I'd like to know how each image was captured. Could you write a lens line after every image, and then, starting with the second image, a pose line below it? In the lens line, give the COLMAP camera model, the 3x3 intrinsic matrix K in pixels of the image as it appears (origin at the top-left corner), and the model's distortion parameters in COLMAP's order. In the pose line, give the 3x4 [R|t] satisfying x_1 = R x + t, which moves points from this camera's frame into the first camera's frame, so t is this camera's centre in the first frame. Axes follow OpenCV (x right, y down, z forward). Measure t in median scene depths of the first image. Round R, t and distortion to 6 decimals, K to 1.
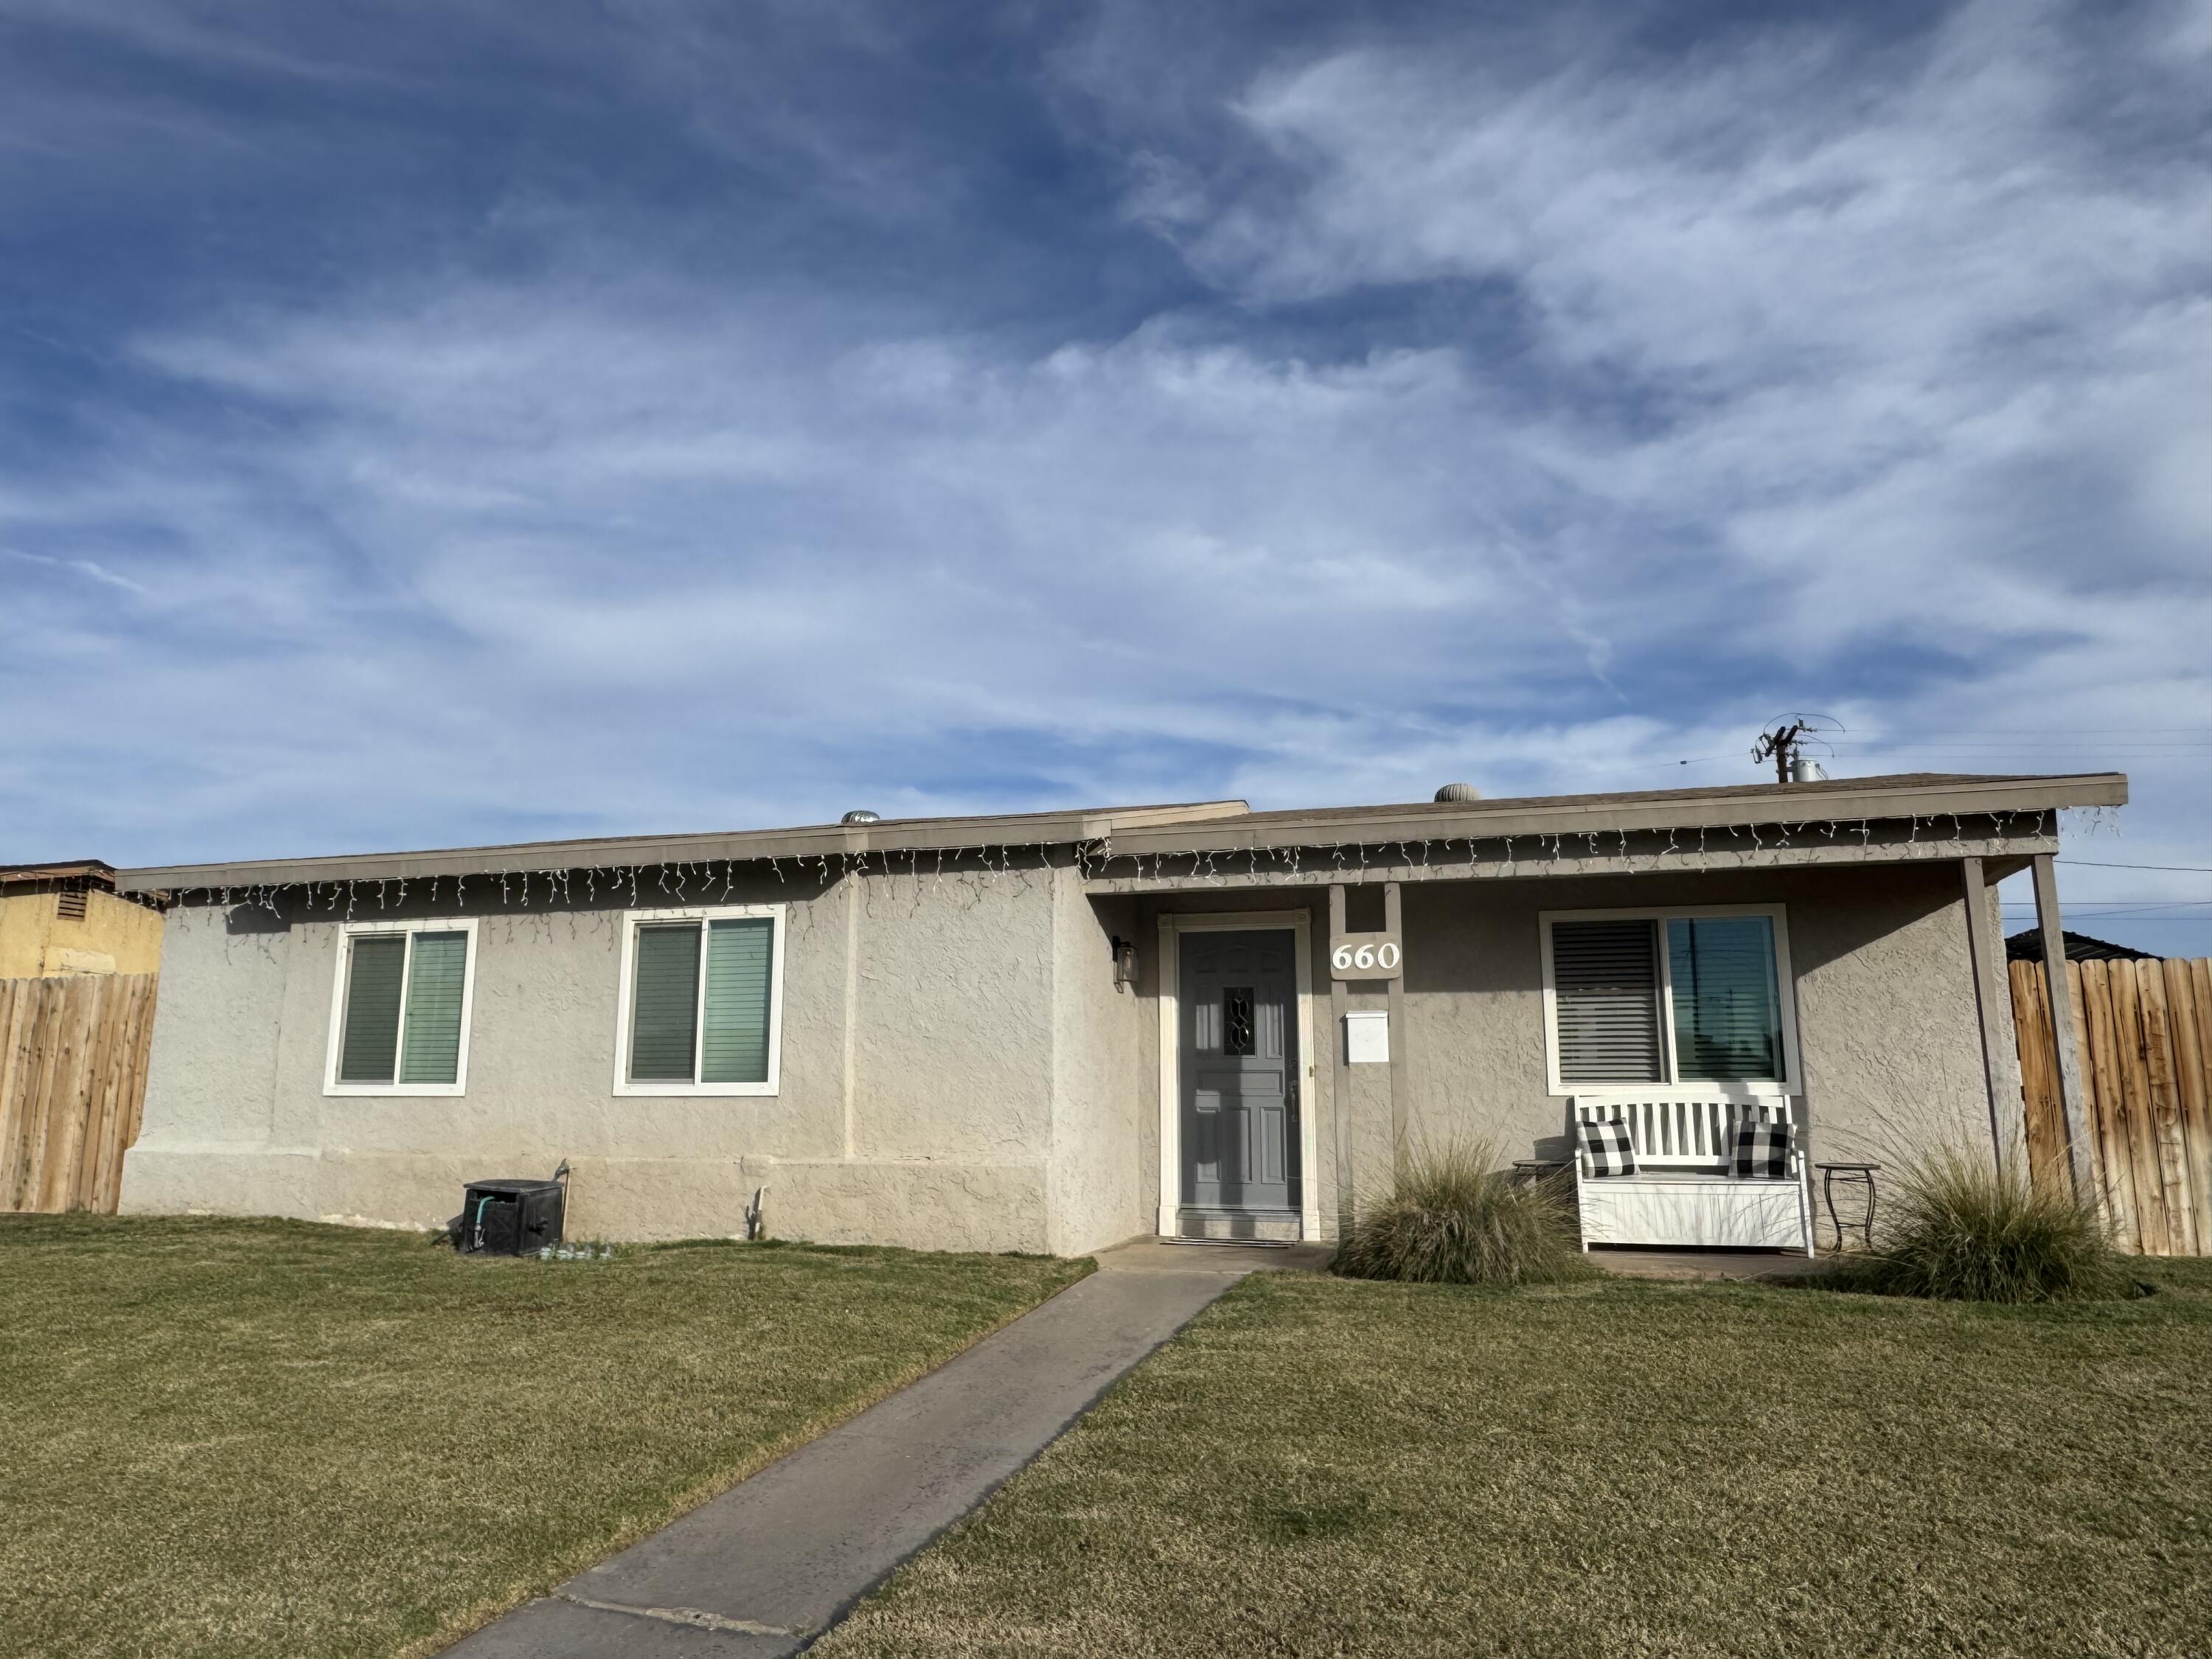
lens RADIAL K [[1483.6, 0, 1105.0], [0, 1483.6, 864.6], [0, 0, 1]] dist [-0.004885, 0.002562]
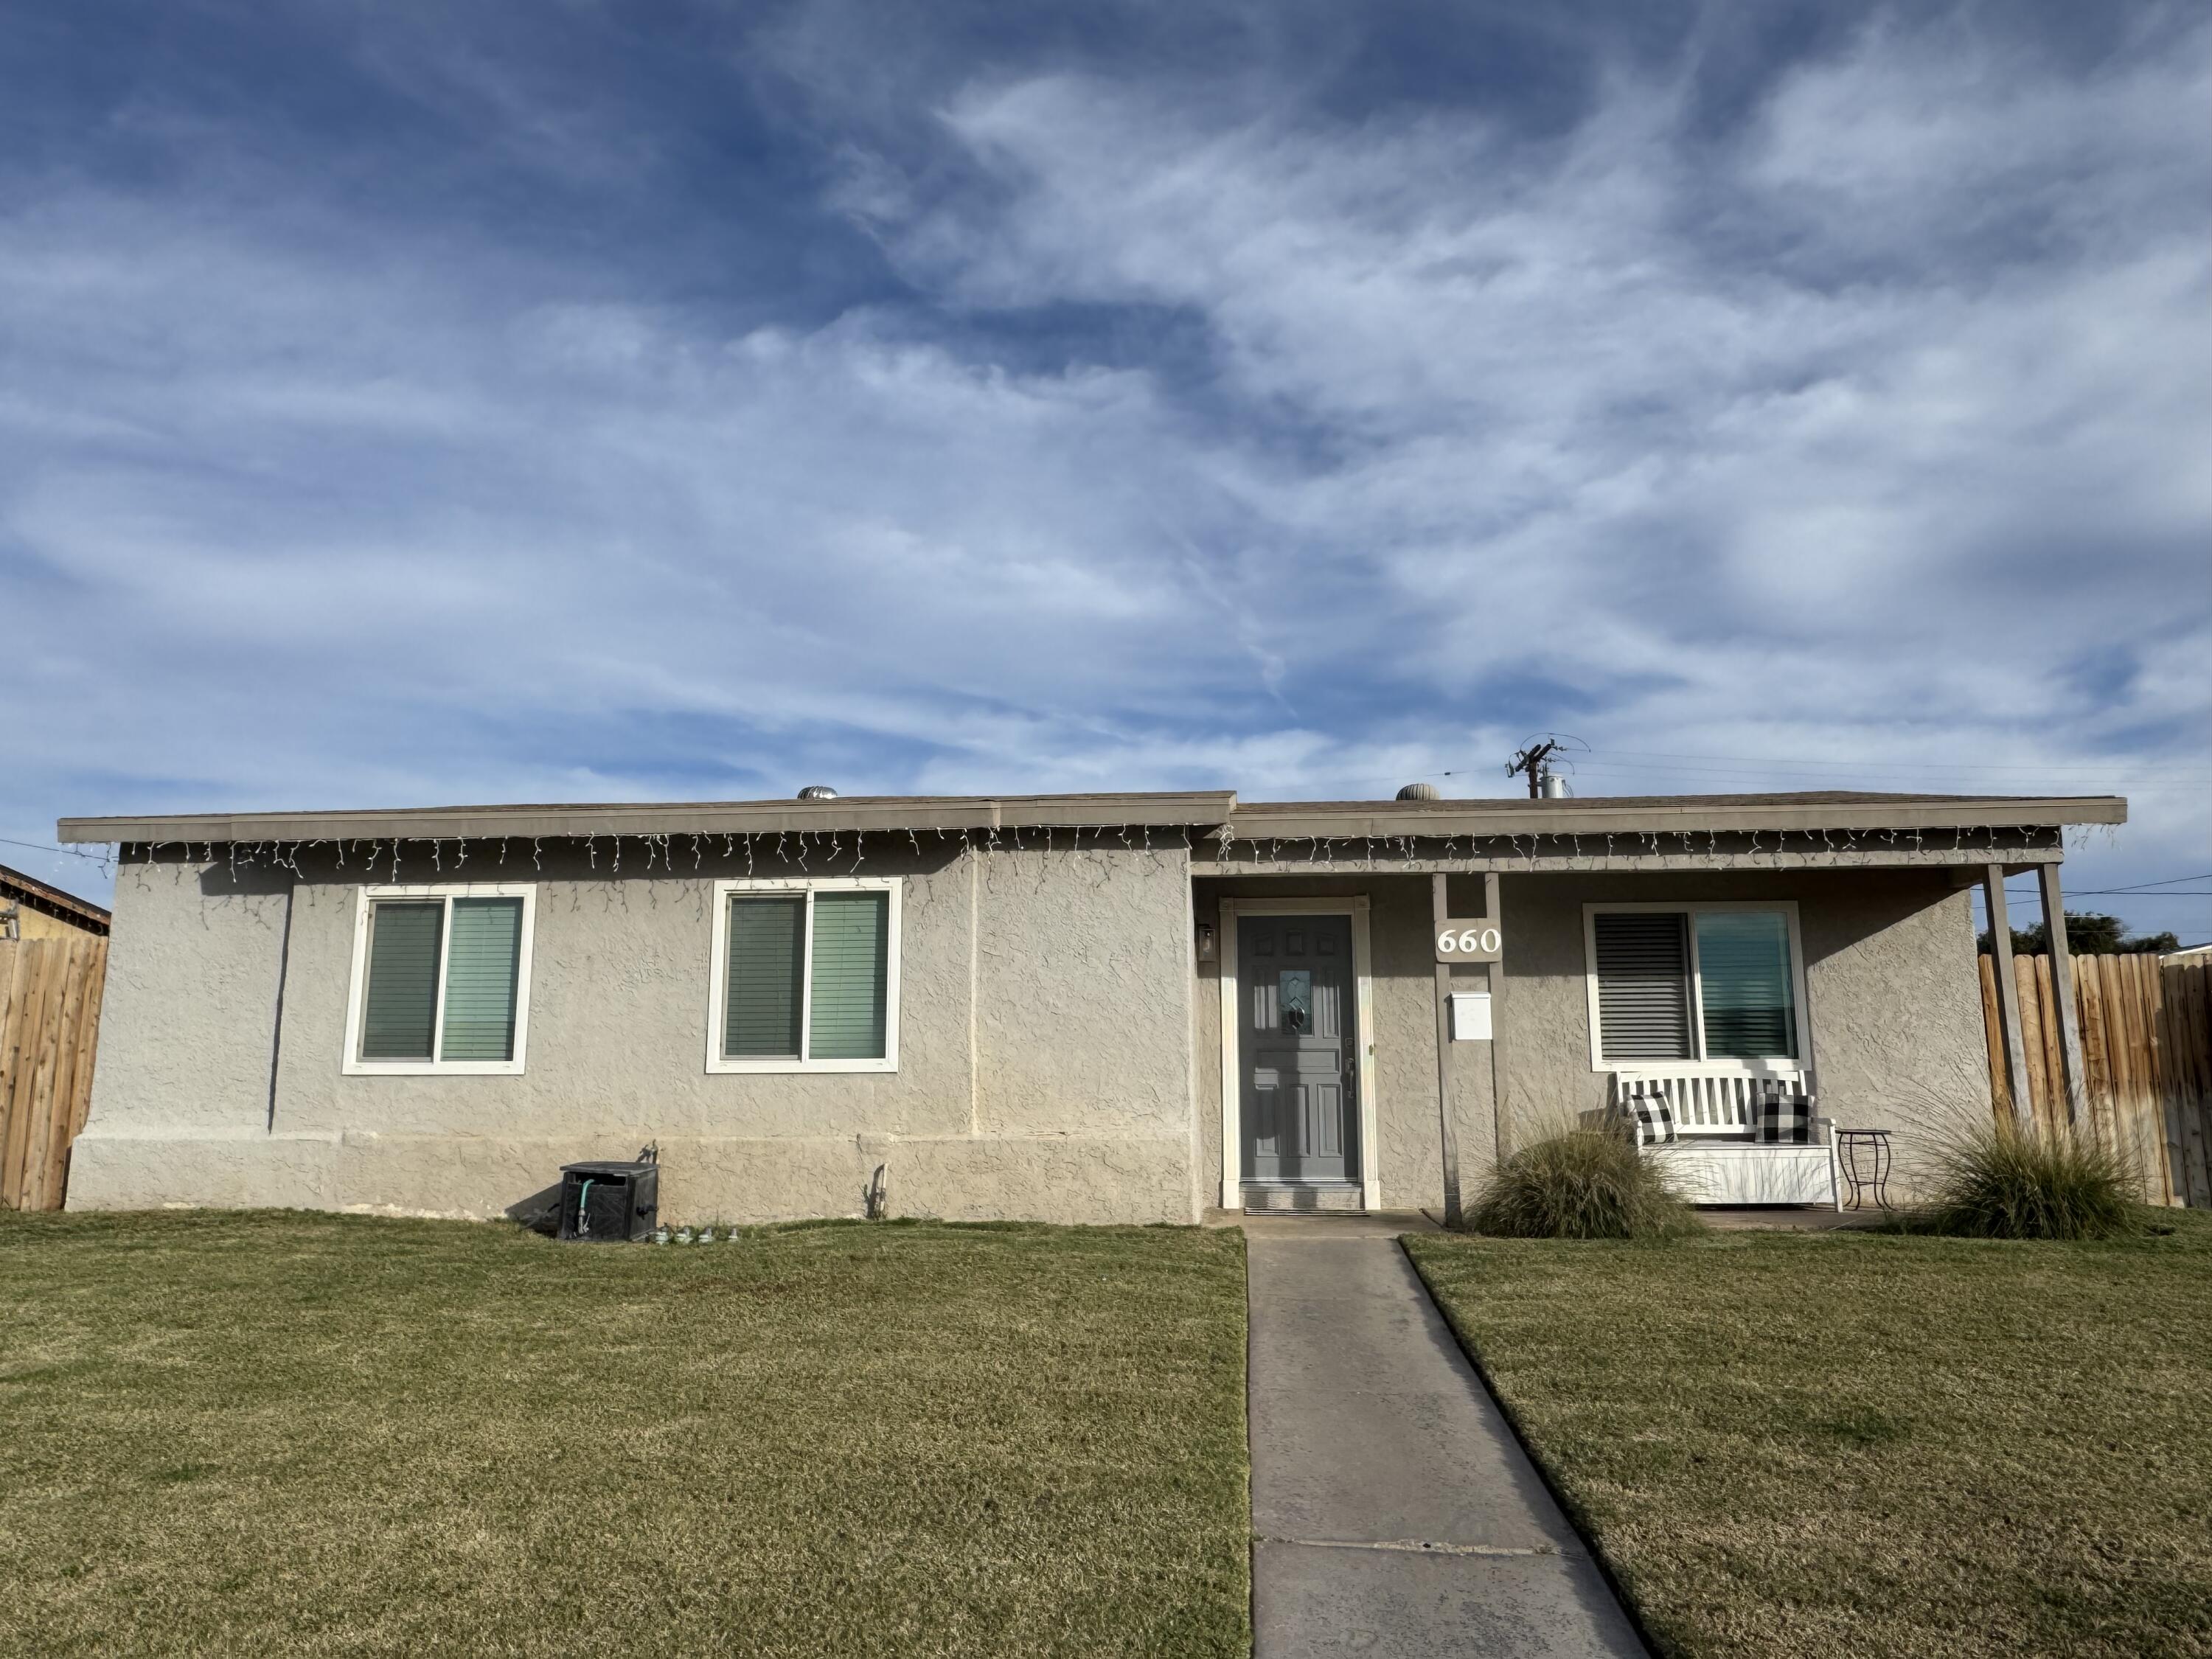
lens RADIAL K [[1471.2, 0, 1106.0], [0, 1471.2, 829.5], [0, 0, 1]] dist [-0.004731, 0.001268]
pose [[0.975766, 0.034693, 0.216049, -0.250266], [-0.030253, 0.999258, -0.023825, 0.011882], [-0.216716, 0.016711, 0.976092, 0.012814]]
